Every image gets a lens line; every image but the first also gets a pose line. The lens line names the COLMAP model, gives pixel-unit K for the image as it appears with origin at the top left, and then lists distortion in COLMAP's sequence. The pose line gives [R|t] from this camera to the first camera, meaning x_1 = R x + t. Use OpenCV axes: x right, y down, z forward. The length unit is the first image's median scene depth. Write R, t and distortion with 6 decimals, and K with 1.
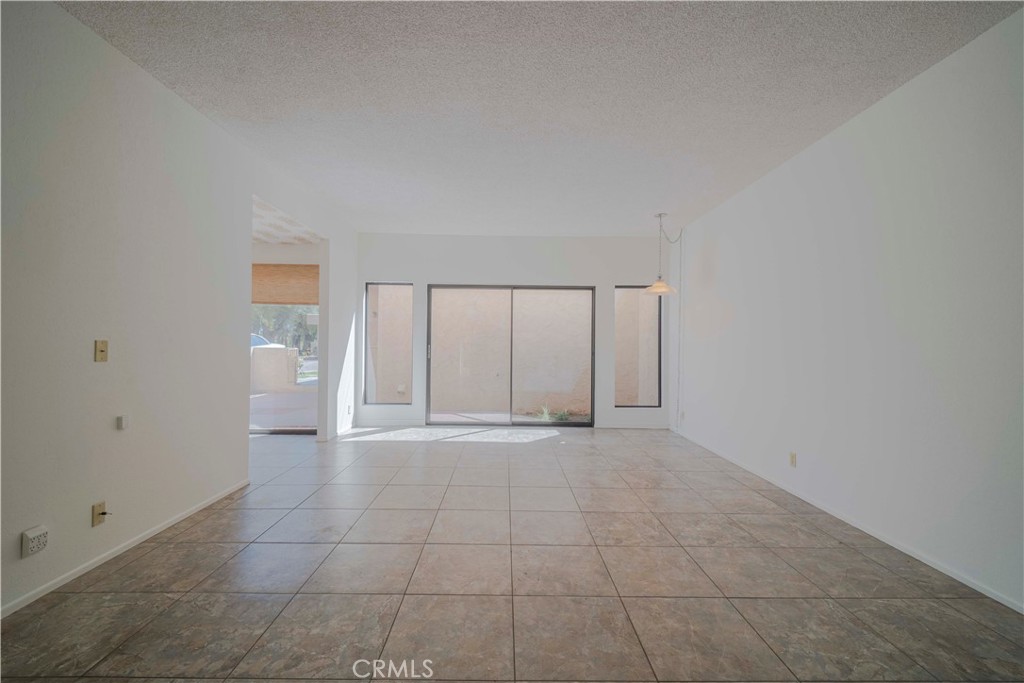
lens RADIAL K [[426.3, 0, 509.2], [0, 426.3, 339.7], [0, 0, 1]] dist [0.017438, -0.011290]
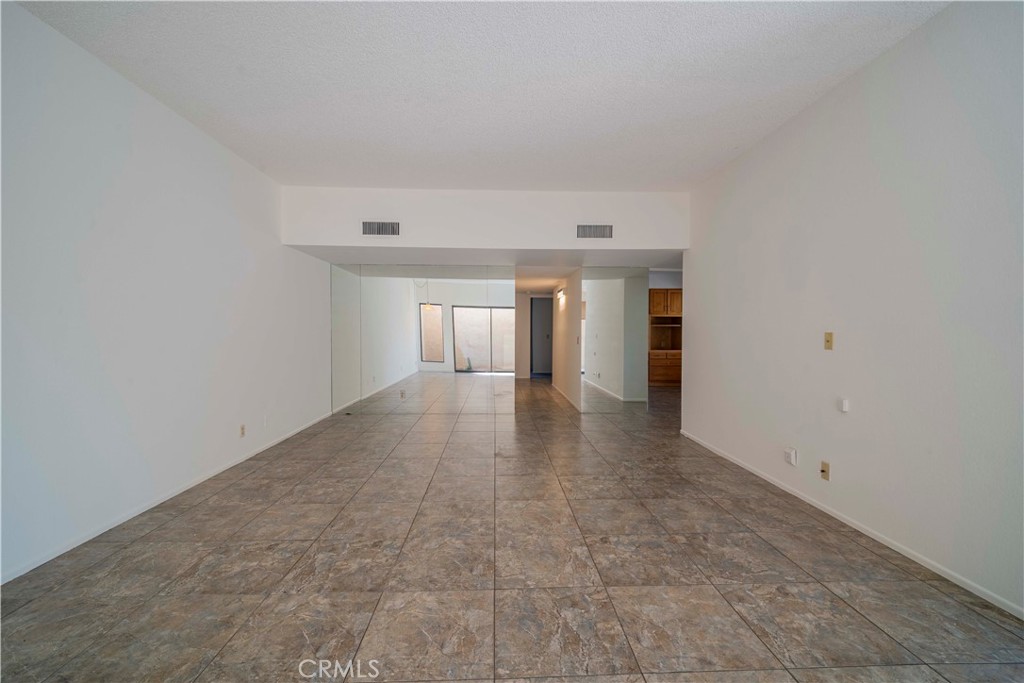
lens RADIAL K [[426.3, 0, 509.2], [0, 426.3, 339.7], [0, 0, 1]] dist [0.017438, -0.011290]
pose [[-0.999645, -0.012427, -0.023562, -0.000792], [-0.012657, 0.999874, 0.009605, 0.021182], [0.023440, 0.009900, -0.999676, 2.001907]]
